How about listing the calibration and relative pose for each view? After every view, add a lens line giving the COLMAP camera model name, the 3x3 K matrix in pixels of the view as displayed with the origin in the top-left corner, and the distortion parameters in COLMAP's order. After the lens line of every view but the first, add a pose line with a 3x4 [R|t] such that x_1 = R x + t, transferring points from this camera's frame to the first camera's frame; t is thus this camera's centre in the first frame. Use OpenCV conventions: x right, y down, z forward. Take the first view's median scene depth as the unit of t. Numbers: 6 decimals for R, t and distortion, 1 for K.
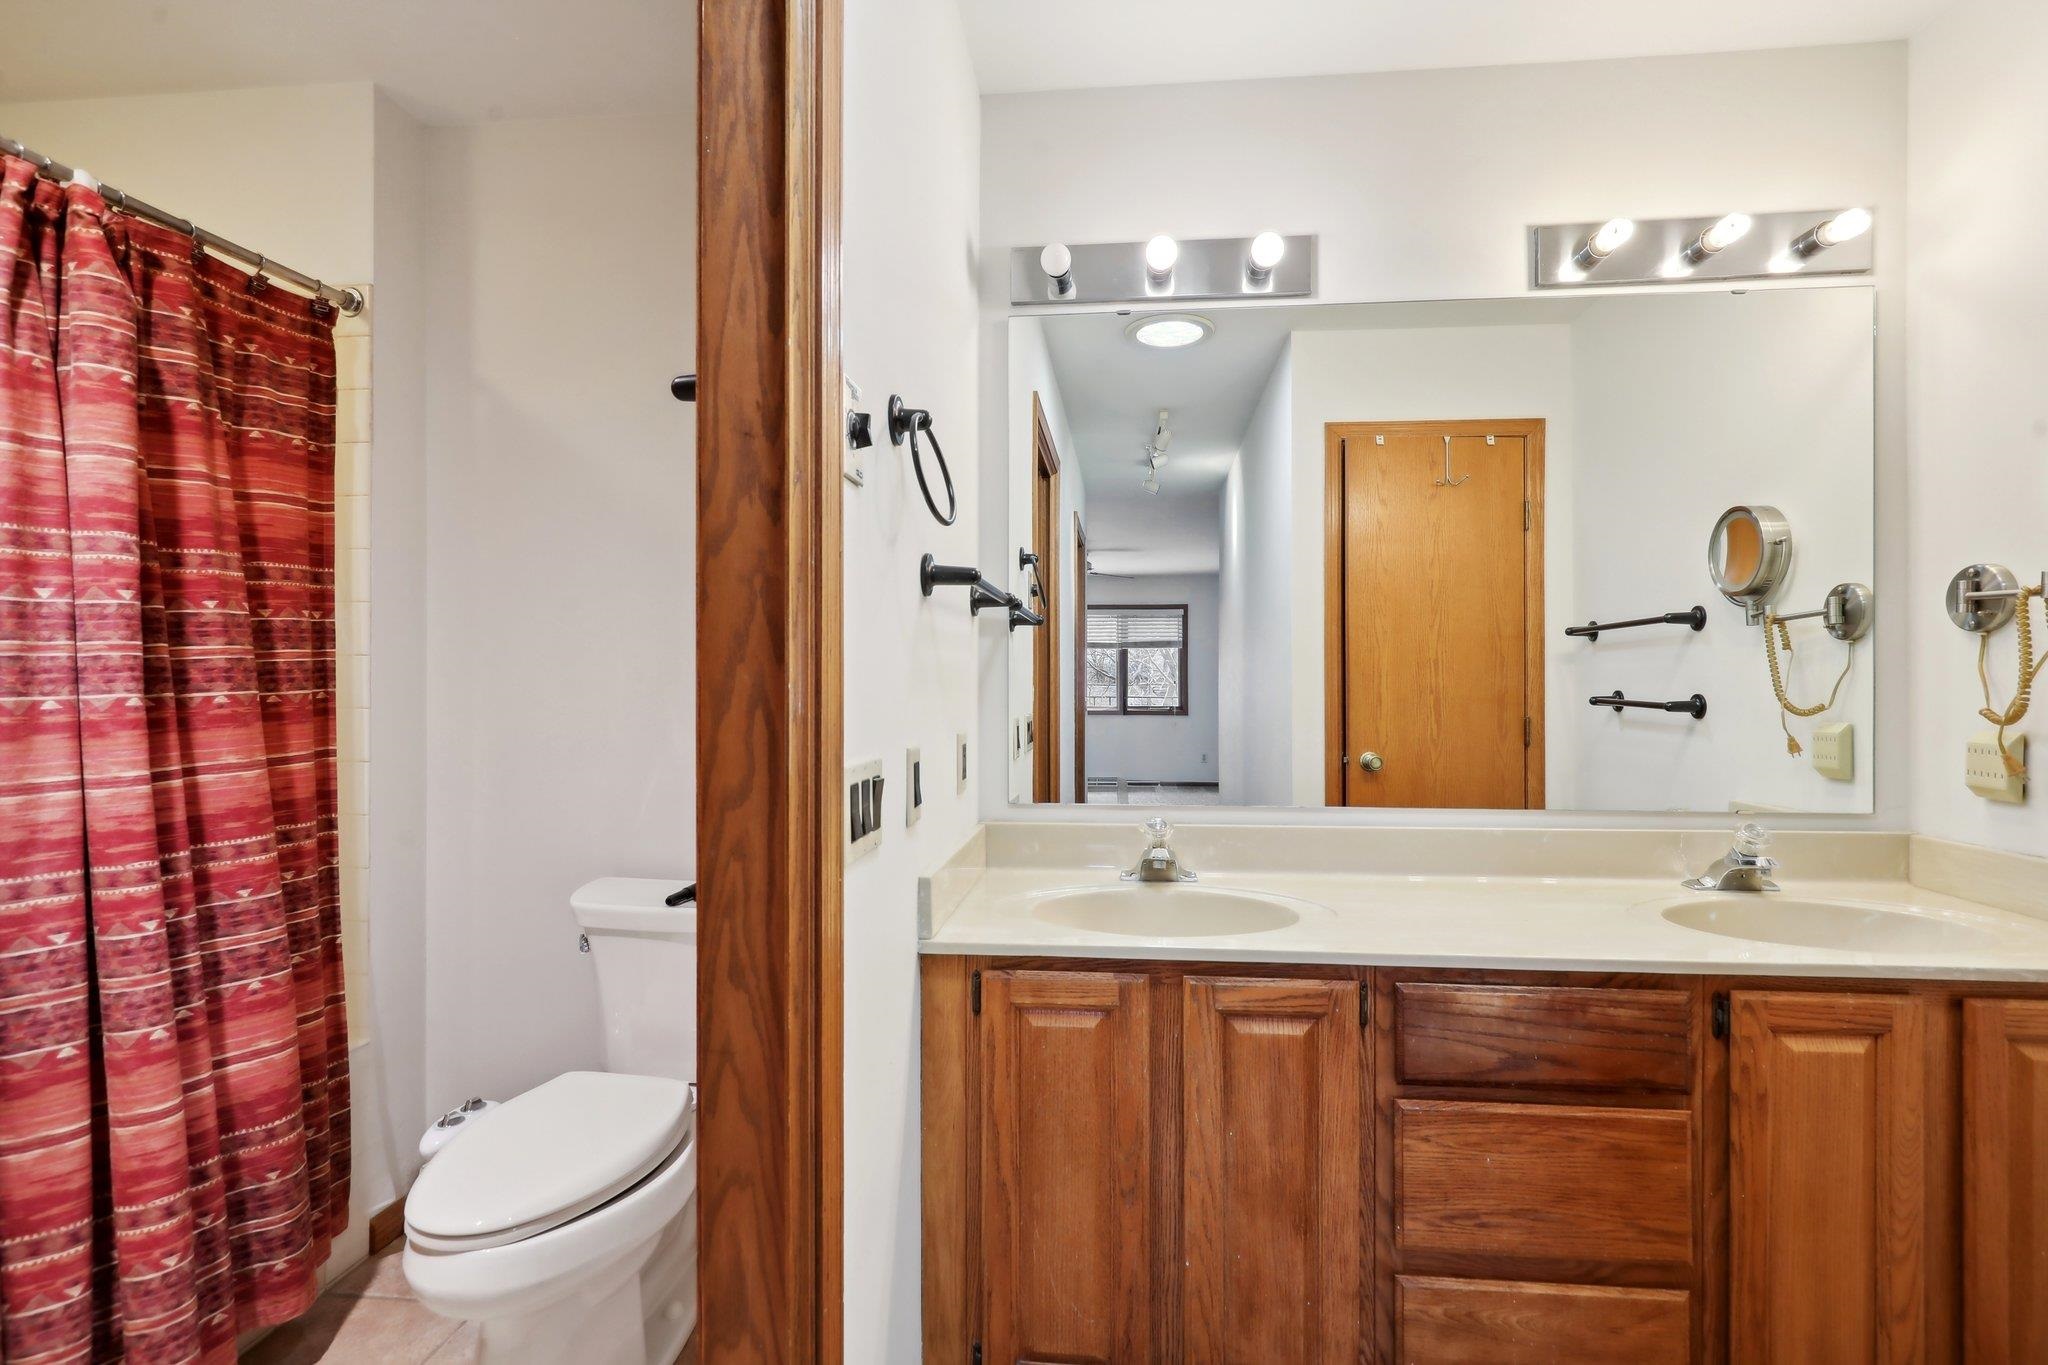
lens RADIAL K [[978.3, 0, 1026.8], [0, 978.3, 680.1], [0, 0, 1]] dist [-0.004861, -0.000461]
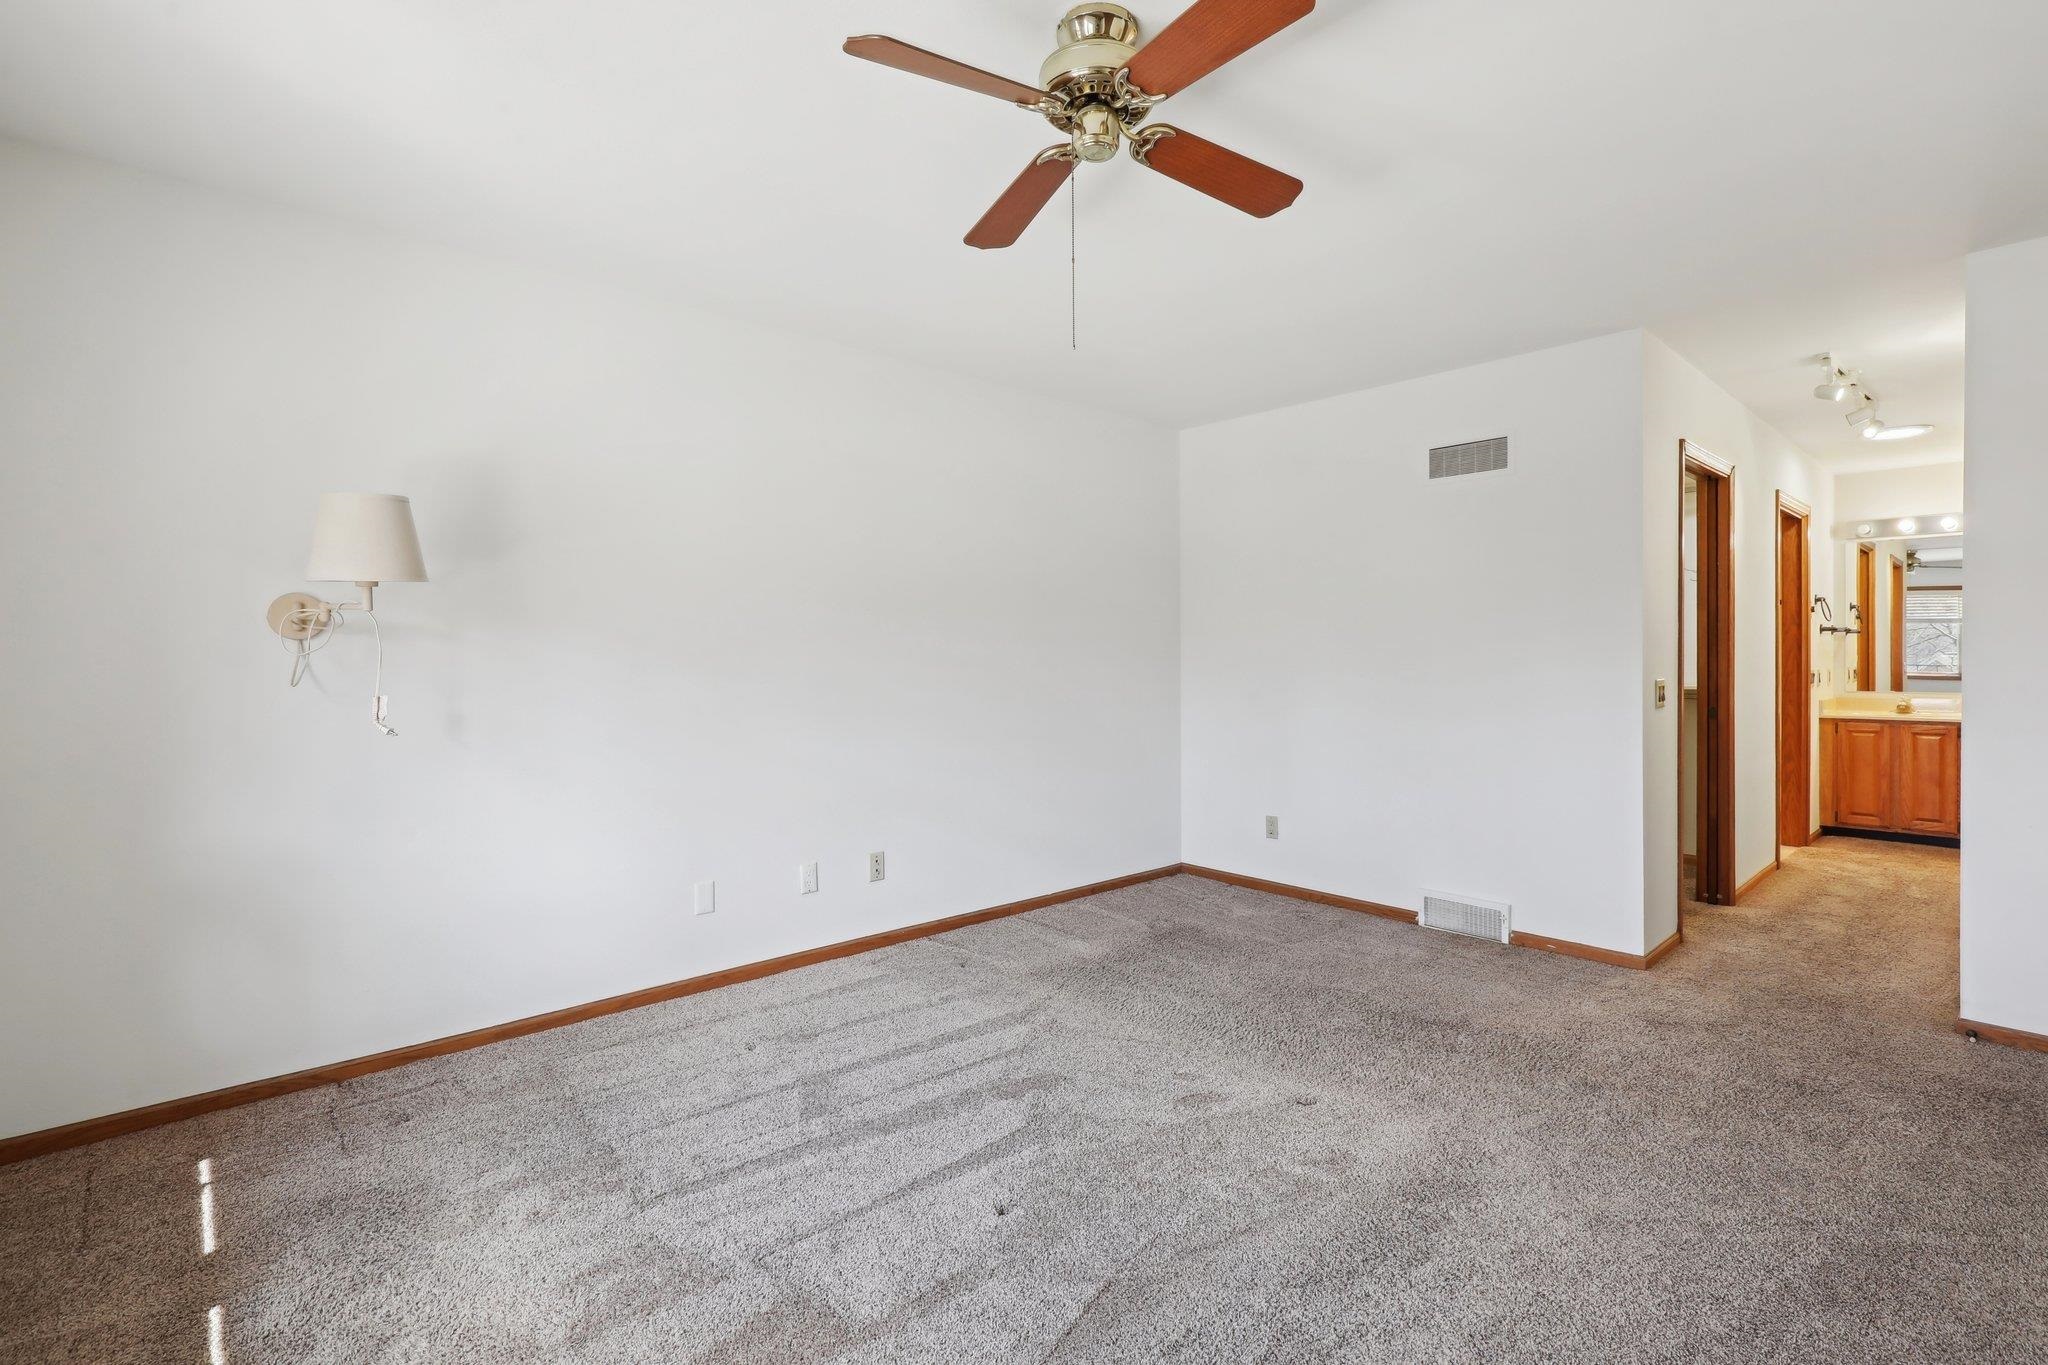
lens RADIAL K [[946.5, 0, 1041.2], [0, 946.5, 663.6], [0, 0, 1]] dist [-0.008549, 0.000900]
pose [[0.754221, 0.000523, -0.656620, 0.021461], [0.005790, 0.999955, 0.007448, -0.008073], [0.656595, -0.009420, 0.754185, -3.639460]]
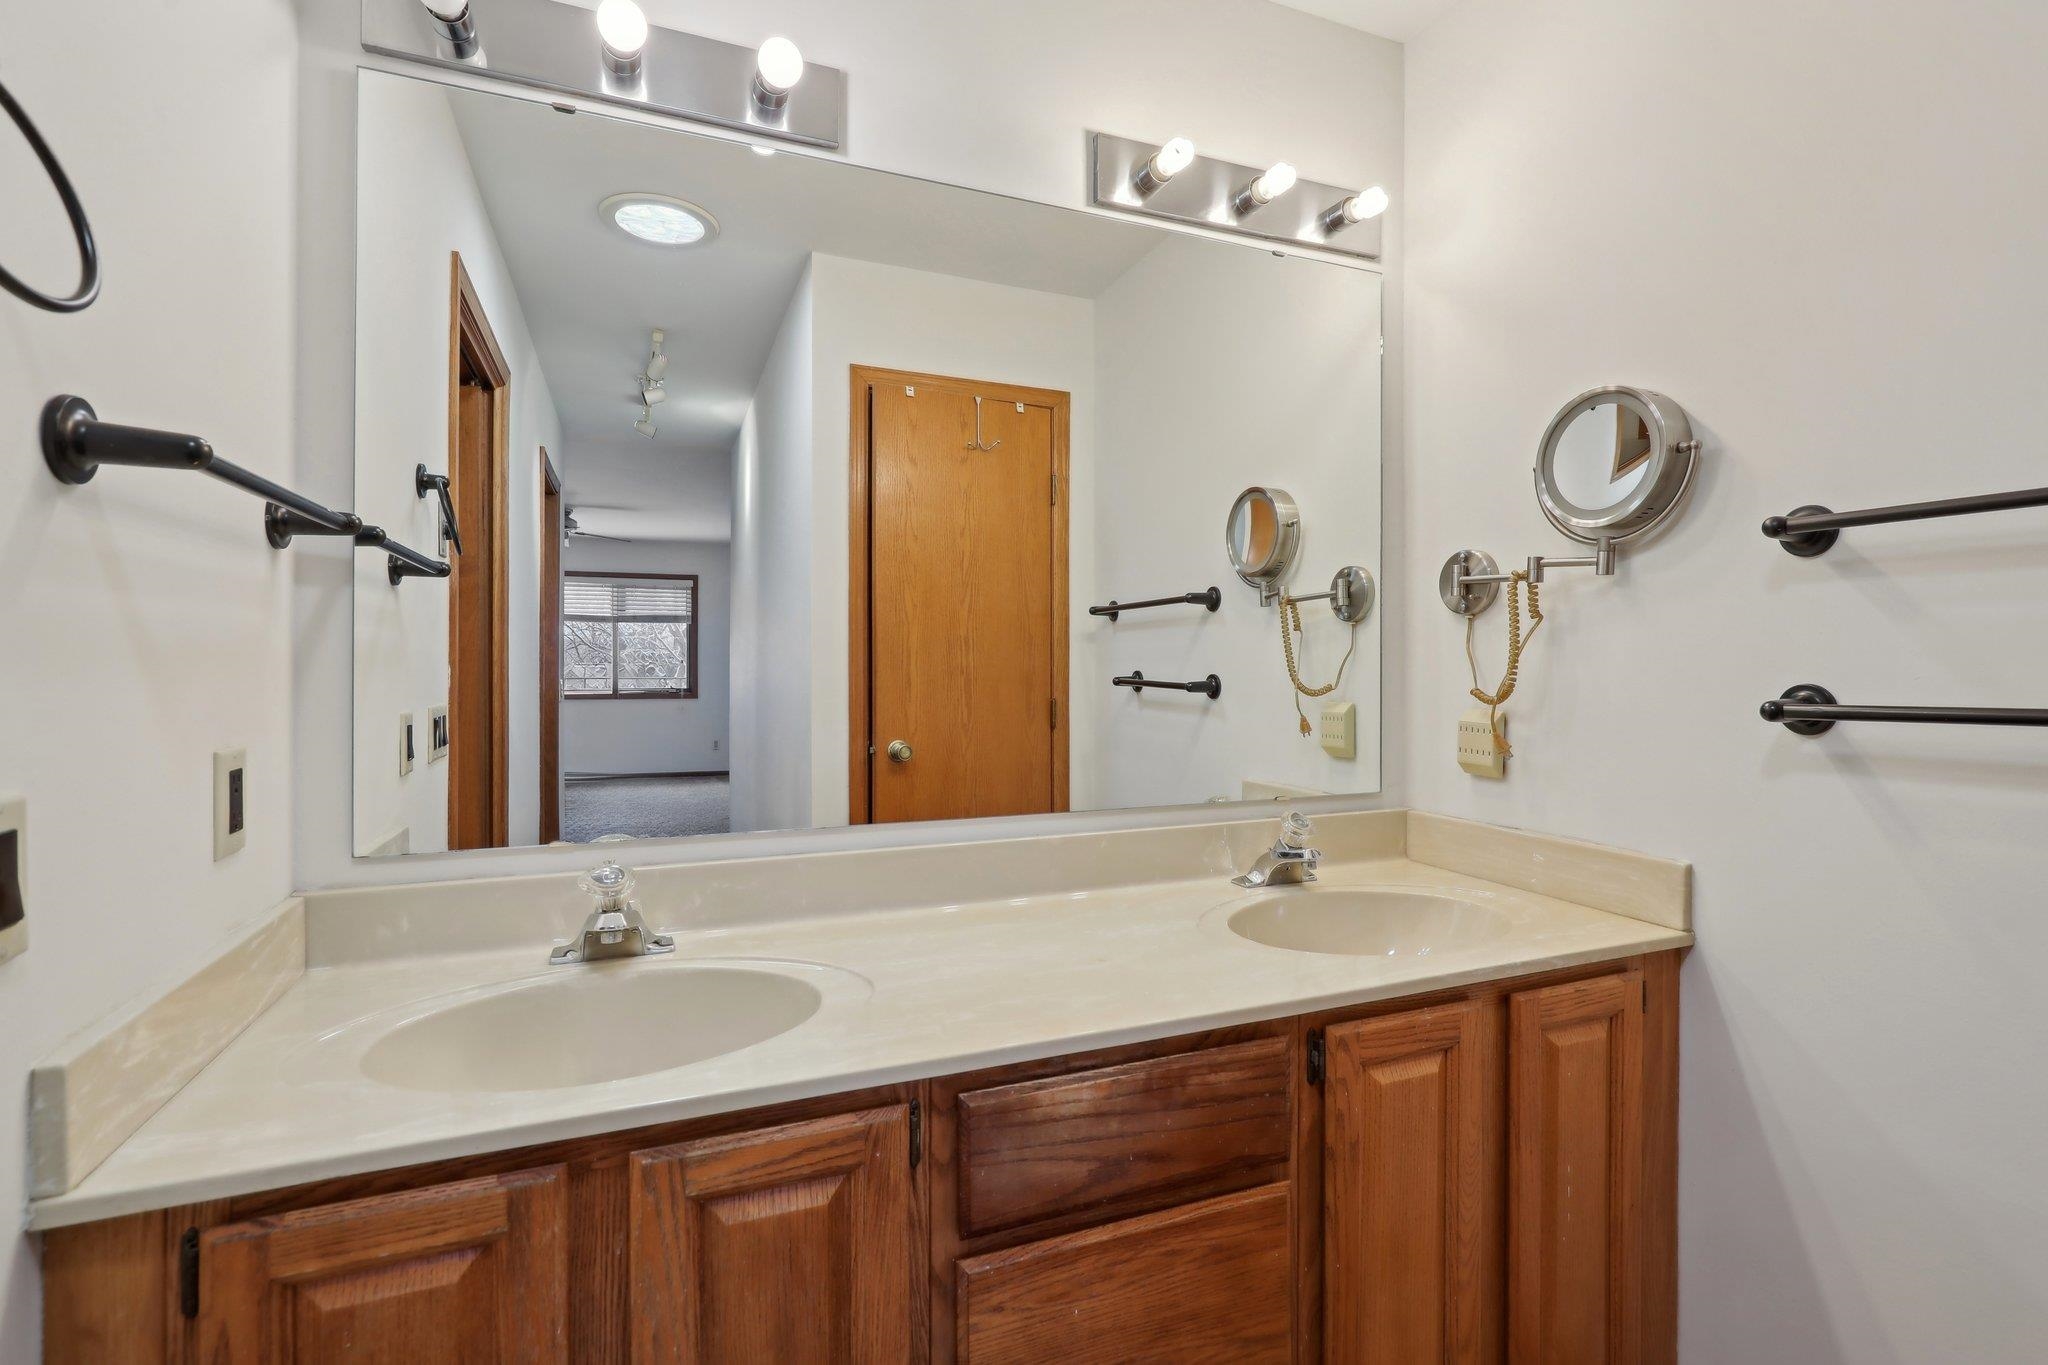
lens RADIAL K [[946.5, 0, 1041.2], [0, 946.5, 663.6], [0, 0, 1]] dist [-0.008549, 0.000900]
pose [[0.876257, 0.001362, 0.481843, 0.085283], [-0.003285, 0.999990, 0.003148, 0.000936], [-0.481833, -0.004342, 0.876252, 0.312359]]
